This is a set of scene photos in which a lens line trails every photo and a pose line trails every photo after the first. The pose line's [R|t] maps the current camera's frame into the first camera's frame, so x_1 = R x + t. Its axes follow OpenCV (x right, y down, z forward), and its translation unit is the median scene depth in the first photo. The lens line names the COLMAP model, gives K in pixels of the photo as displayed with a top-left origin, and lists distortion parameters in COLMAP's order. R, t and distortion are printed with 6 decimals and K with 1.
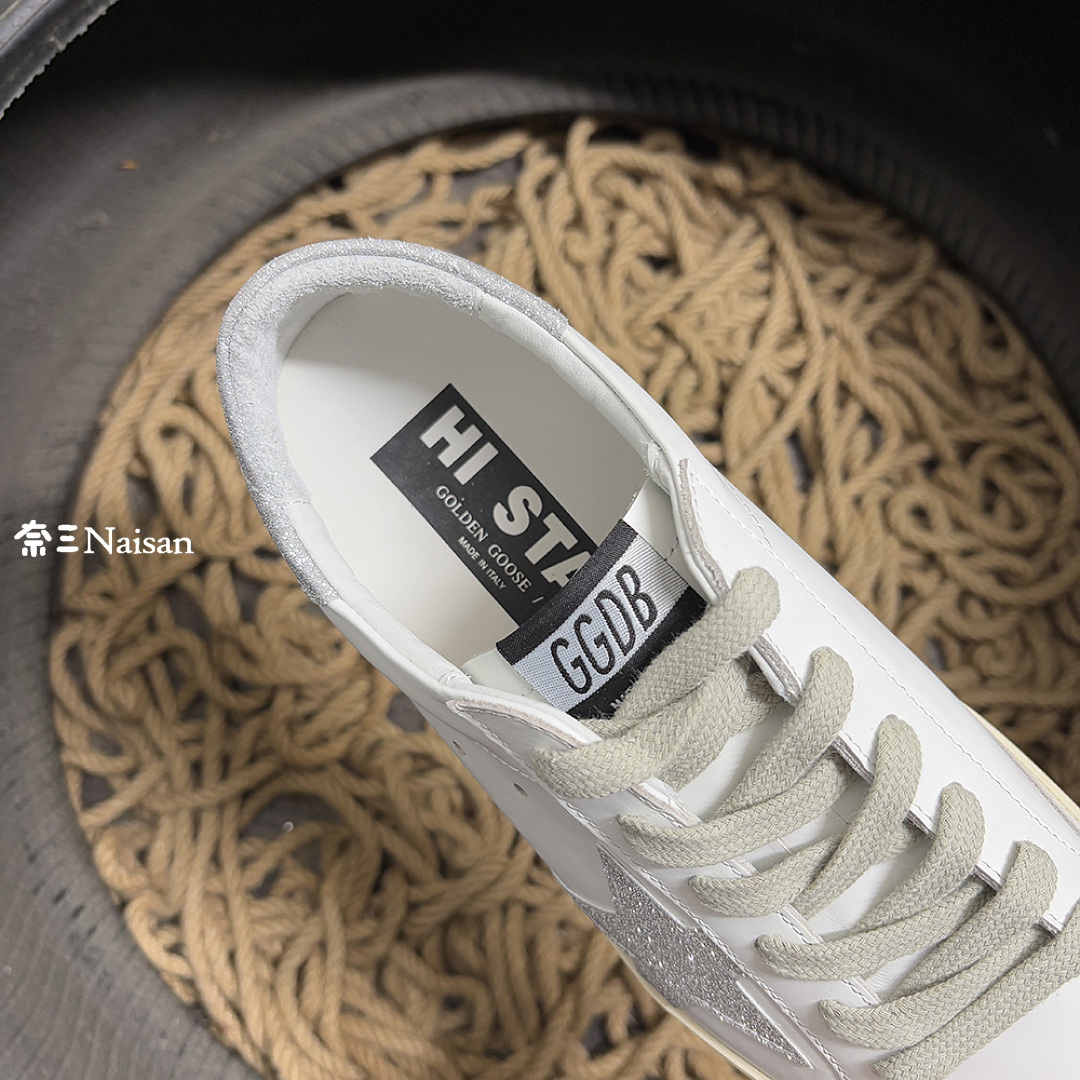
lens RADIAL K [[1200.5, 0, 540.0], [0, 1200.5, 540.0], [0, 0, 1]] dist [-0.076870, -0.036266]
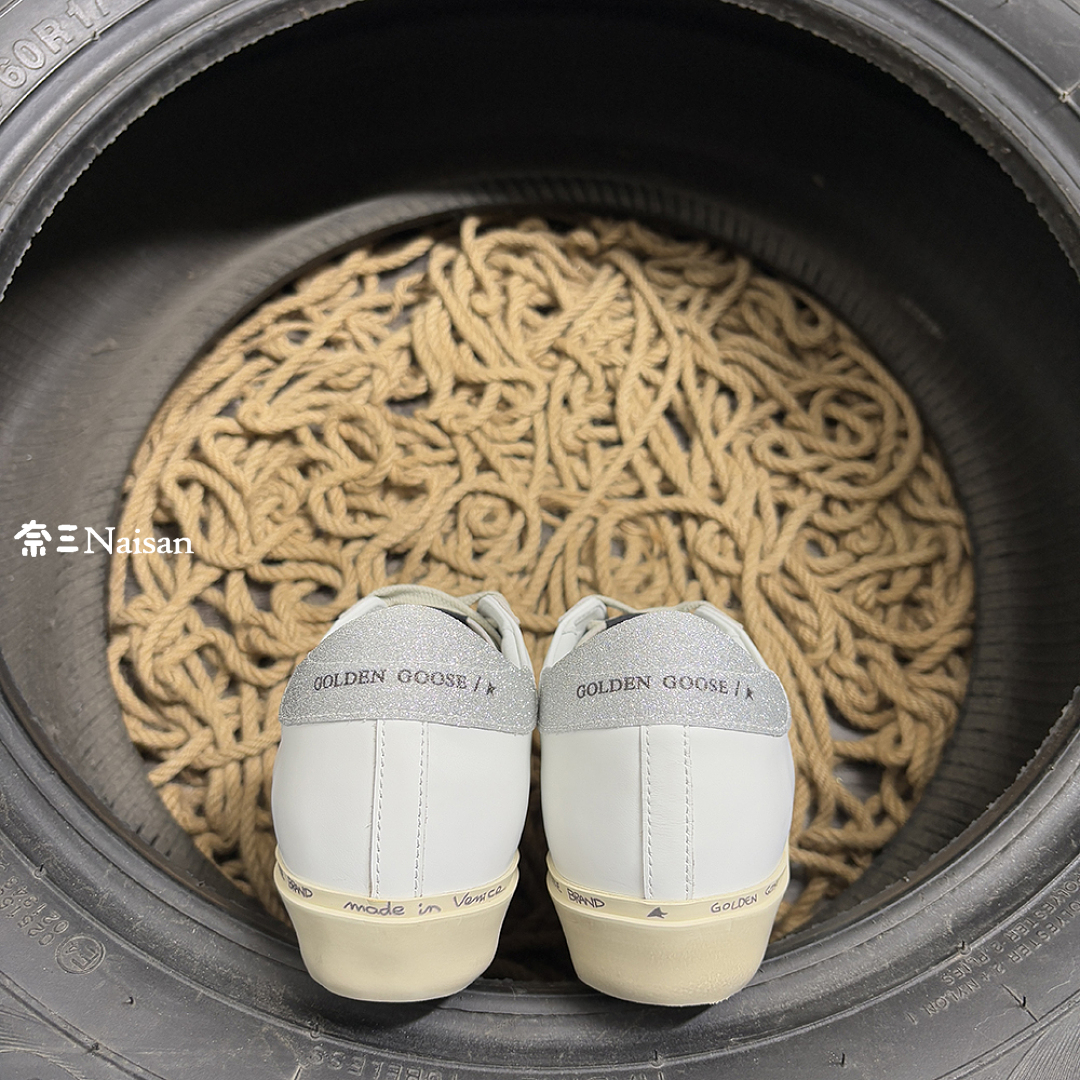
lens RADIAL K [[1200.5, 0, 540.0], [0, 1200.5, 540.0], [0, 0, 1]] dist [-0.076870, -0.036266]
pose [[0.985032, -0.162418, 0.057721, -0.022595], [0.171515, 0.956874, -0.234466, 0.323444], [-0.017150, 0.240857, 0.970409, -0.212942]]
